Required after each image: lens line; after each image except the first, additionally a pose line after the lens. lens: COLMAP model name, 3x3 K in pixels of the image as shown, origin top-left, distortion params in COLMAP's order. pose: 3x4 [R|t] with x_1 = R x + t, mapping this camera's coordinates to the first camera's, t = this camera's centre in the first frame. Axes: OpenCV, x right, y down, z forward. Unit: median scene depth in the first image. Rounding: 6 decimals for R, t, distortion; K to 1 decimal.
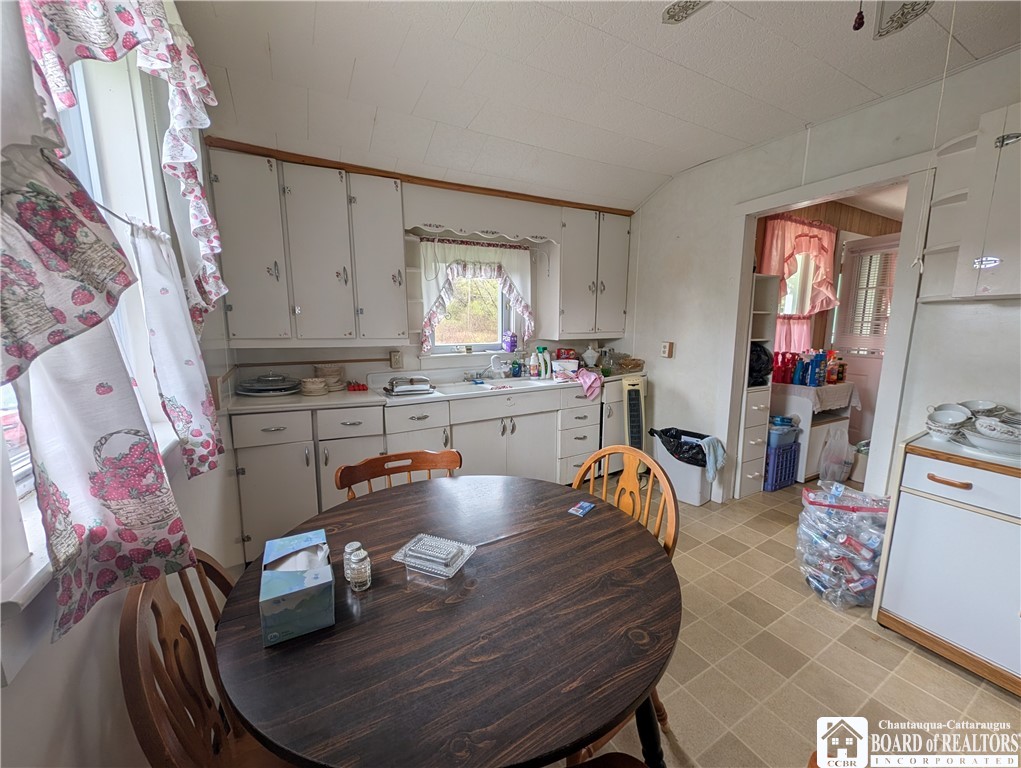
lens RADIAL K [[391.0, 0, 511.2], [0, 391.0, 385.1], [0, 0, 1]] dist [0.000376, -0.000237]
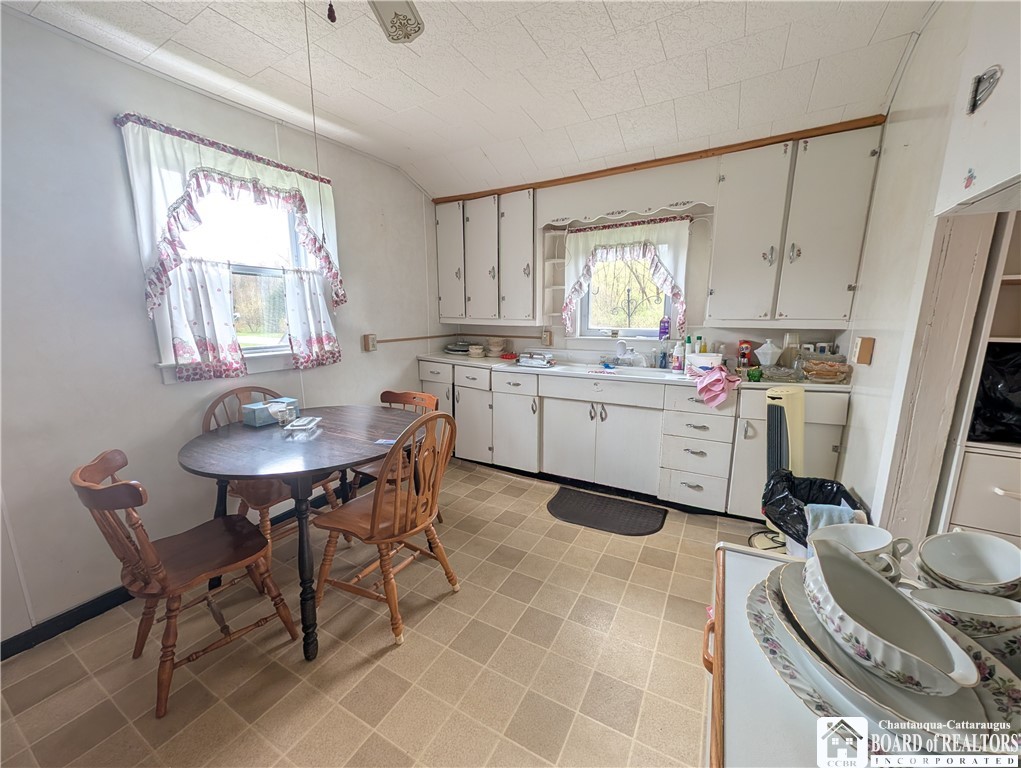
lens RADIAL K [[391.0, 0, 512.8], [0, 391.0, 385.4], [0, 0, 1]] dist [0.000376, -0.000237]
pose [[0.529691, 0.159827, -0.832996, 0.632427], [-0.131200, 0.985705, 0.105699, -0.033823], [0.837982, 0.053301, 0.543088, 0.257885]]
